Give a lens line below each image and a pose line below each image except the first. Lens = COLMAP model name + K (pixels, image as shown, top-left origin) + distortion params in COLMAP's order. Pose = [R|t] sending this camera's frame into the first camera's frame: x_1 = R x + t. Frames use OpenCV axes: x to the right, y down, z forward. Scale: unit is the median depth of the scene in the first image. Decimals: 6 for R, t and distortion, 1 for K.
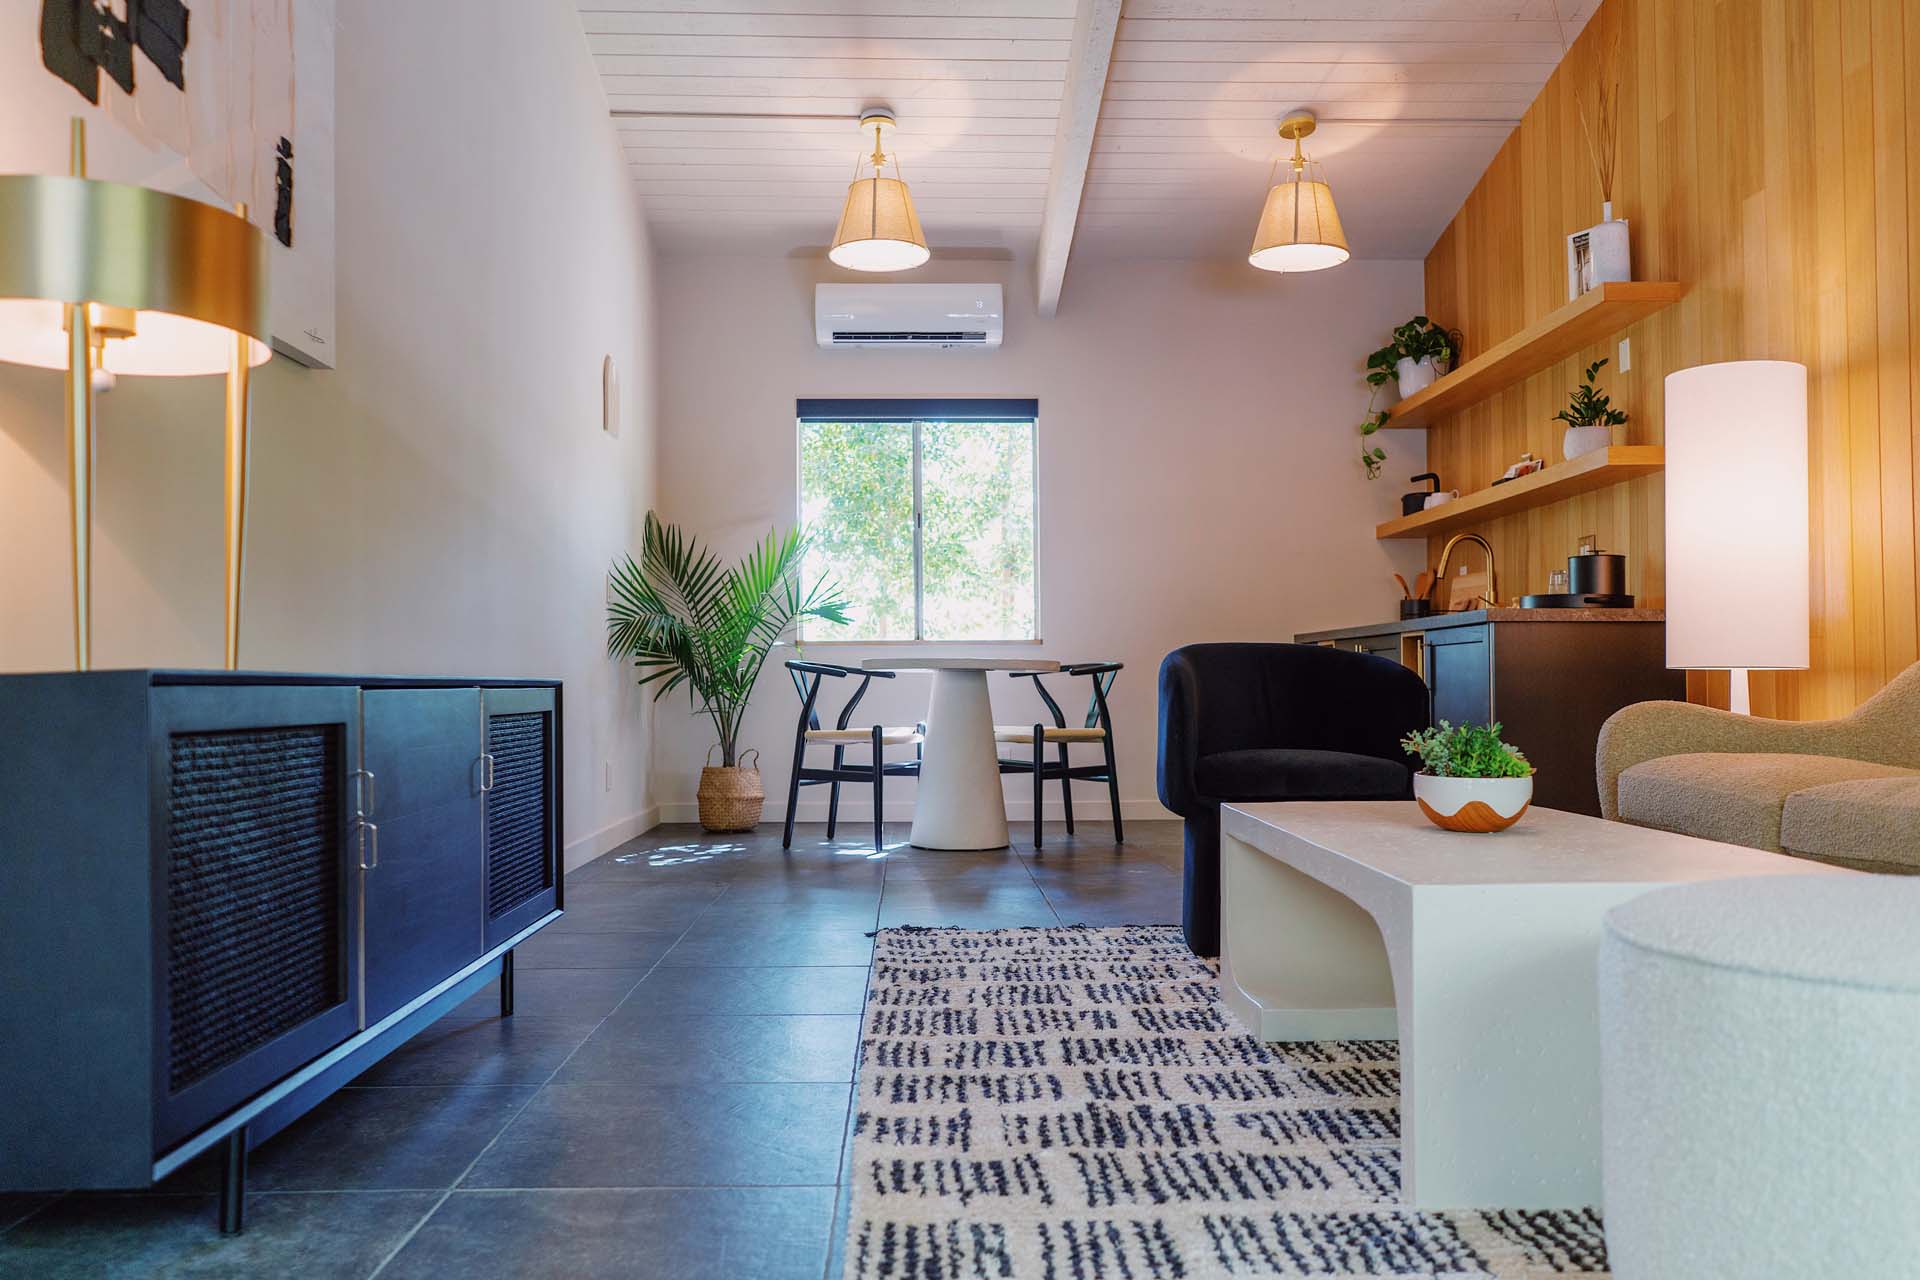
lens RADIAL K [[1480.2, 0, 956.4], [0, 1480.2, 647.9], [0, 0, 1]] dist [-0.022503, 0.007501]
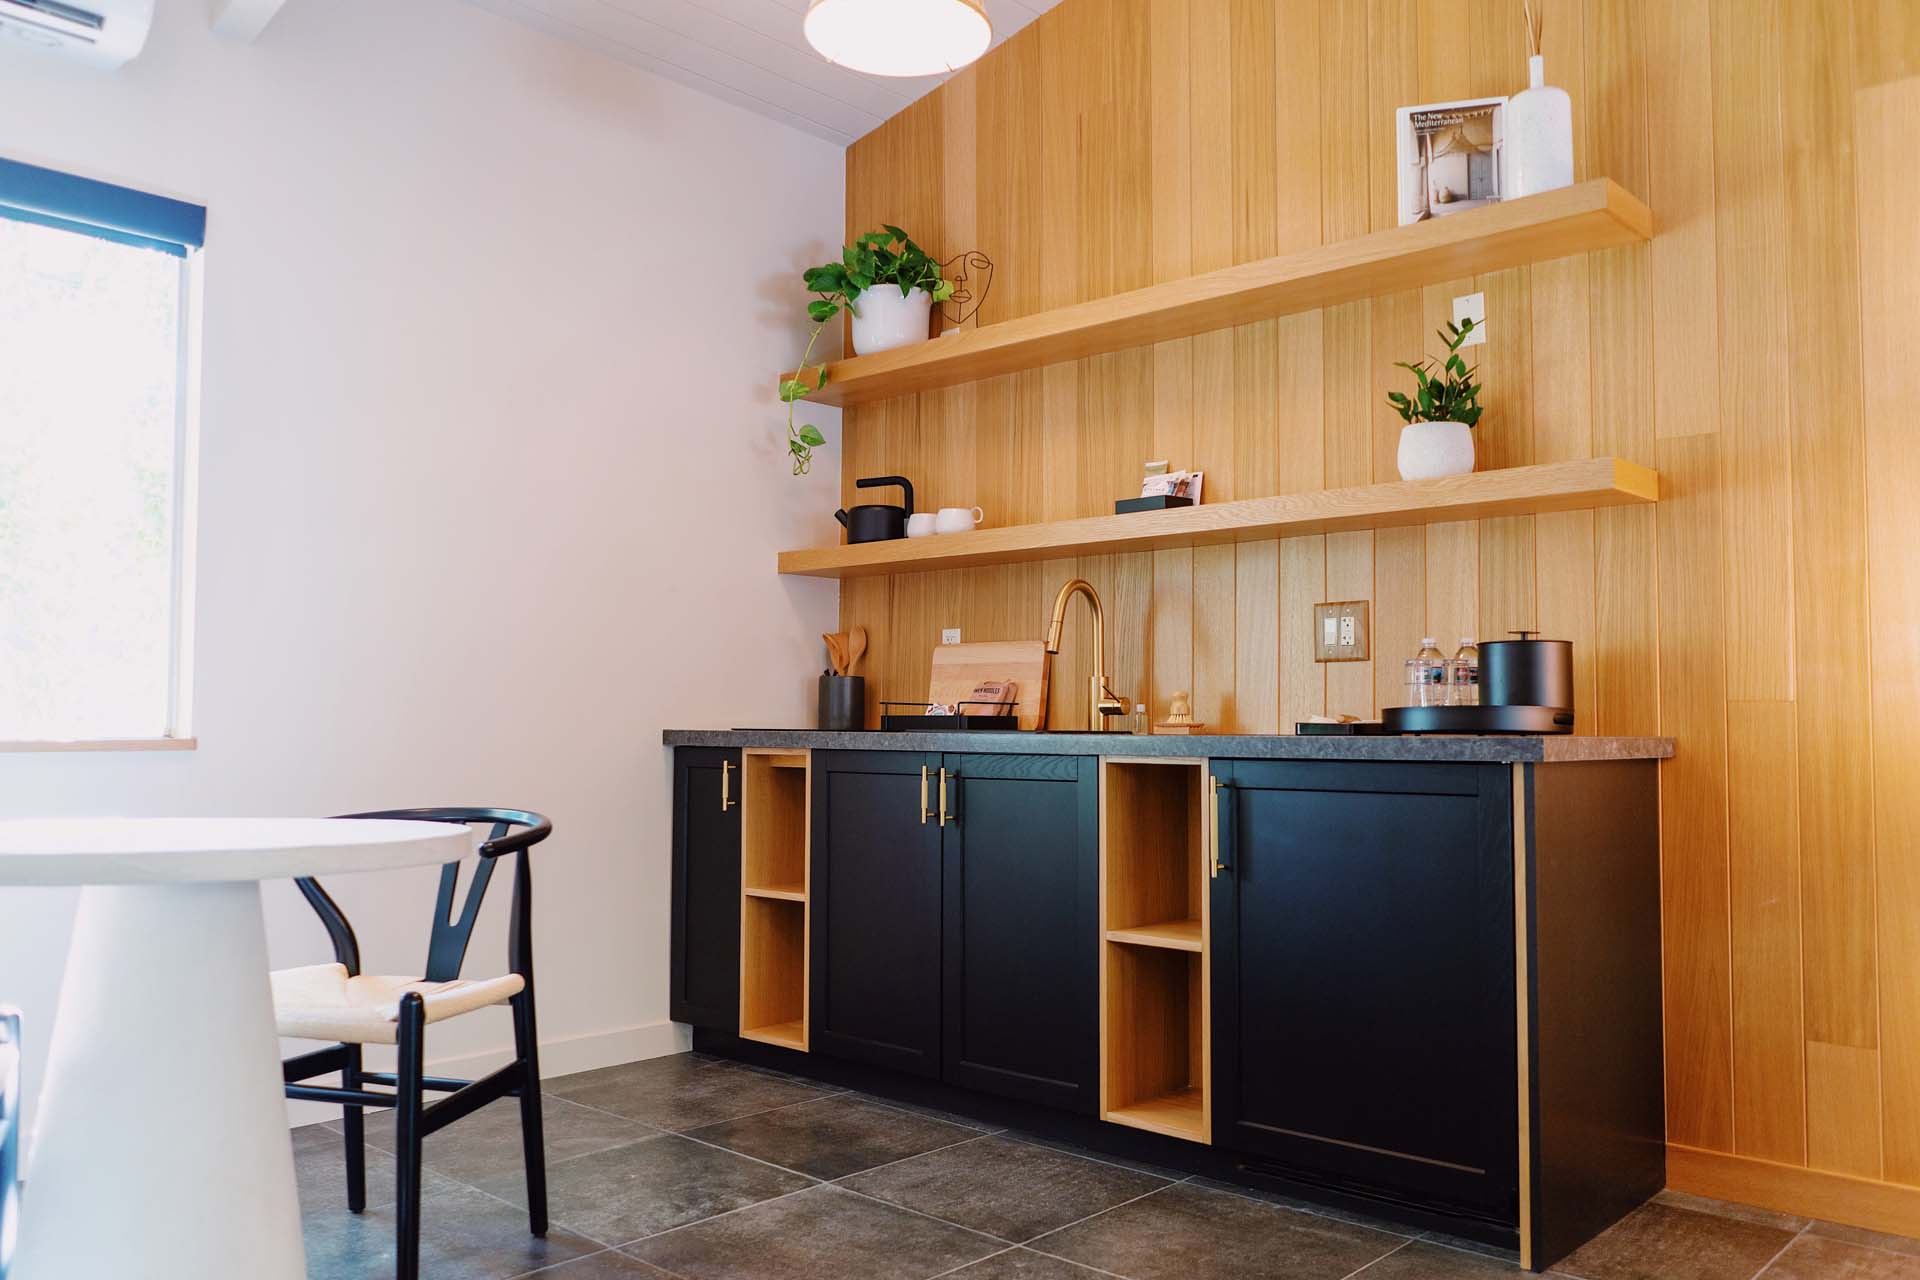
lens RADIAL K [[1480.2, 0, 964.0], [0, 1480.2, 644.5], [0, 0, 1]] dist [-0.022503, 0.007501]
pose [[0.707817, 0.049929, 0.704629, -0.098050], [-0.031077, 0.998734, -0.039551, -0.024043], [-0.705712, 0.006097, 0.708473, 0.546793]]
